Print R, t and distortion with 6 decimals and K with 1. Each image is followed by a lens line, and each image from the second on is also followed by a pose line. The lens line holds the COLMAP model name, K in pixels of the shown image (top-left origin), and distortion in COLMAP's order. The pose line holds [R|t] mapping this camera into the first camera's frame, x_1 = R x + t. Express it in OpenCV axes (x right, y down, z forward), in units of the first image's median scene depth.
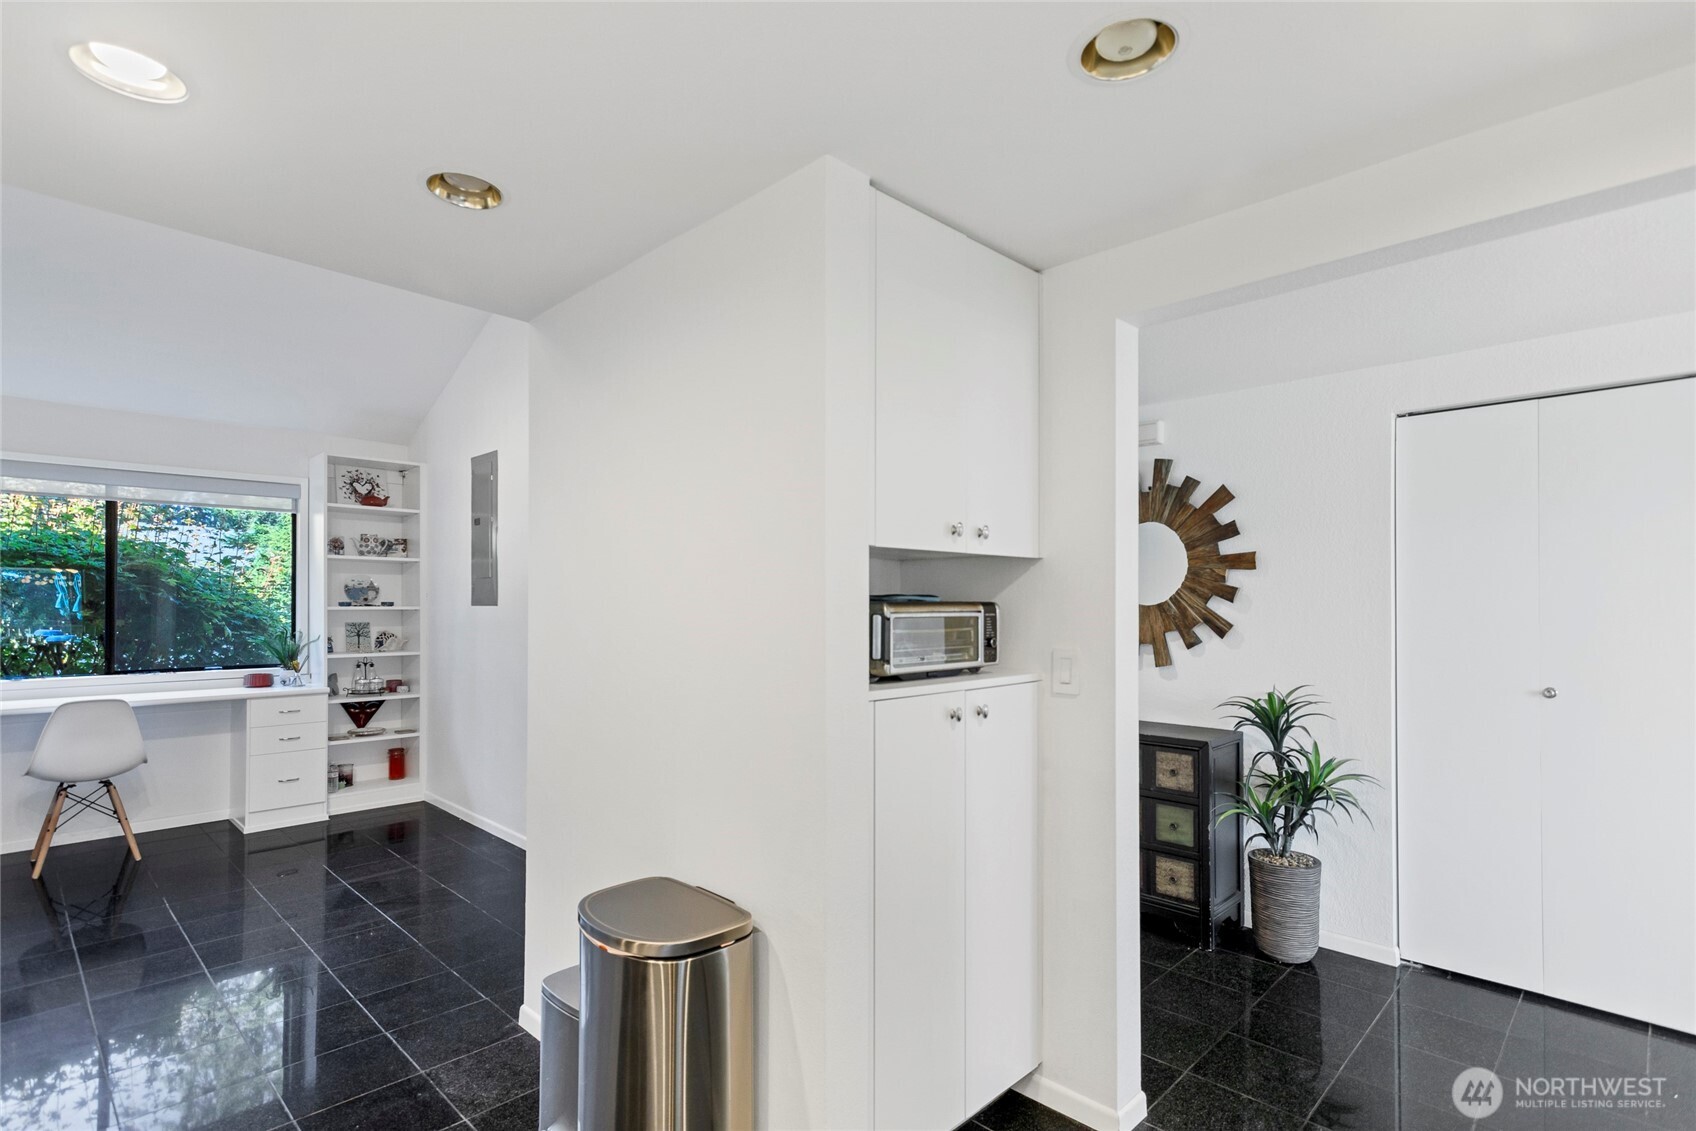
lens RADIAL K [[825.0, 0, 852.1], [0, 825.0, 588.7], [0, 0, 1]] dist [-0.000819, 0.003772]
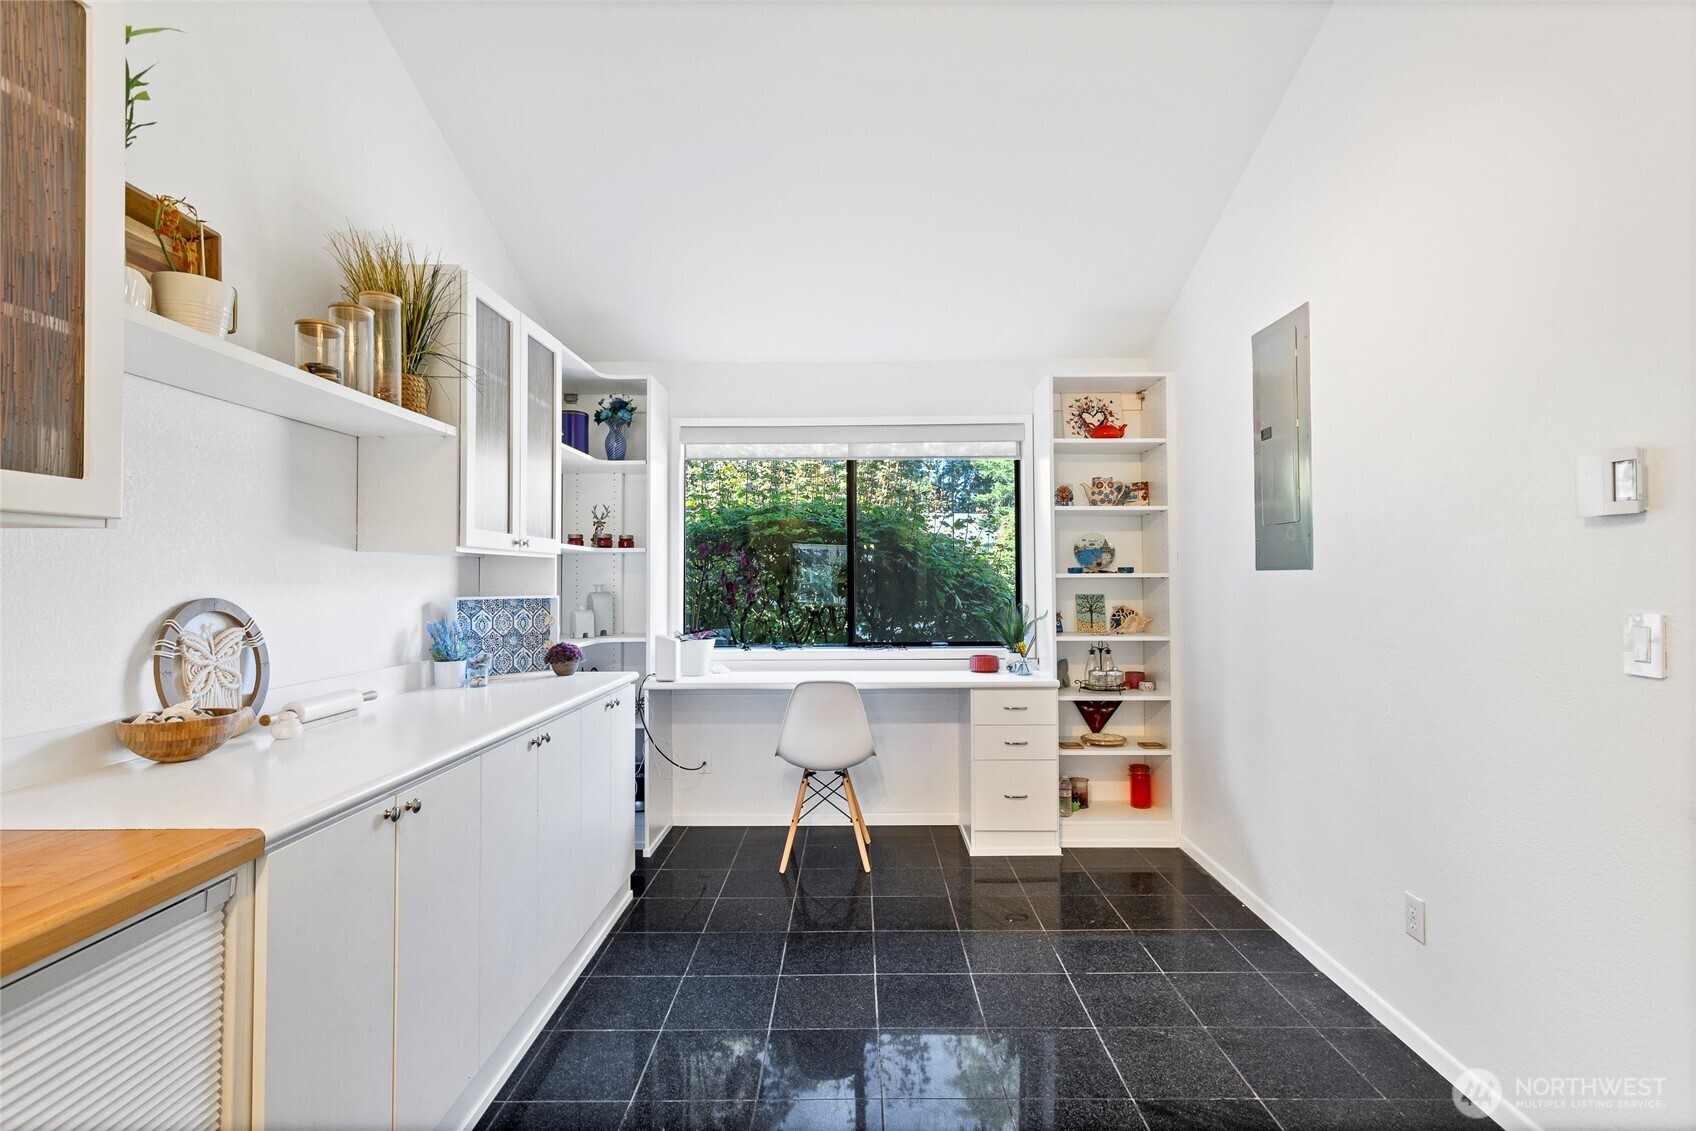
lens RADIAL K [[825.0, 0, 847.5], [0, 825.0, 564.2], [0, 0, 1]] dist [-0.000819, 0.003772]
pose [[0.689690, -0.010290, -0.724032, -0.202883], [0.014427, 0.999896, -0.000468, 0.010420], [0.723961, -0.010123, 0.689766, 0.313661]]
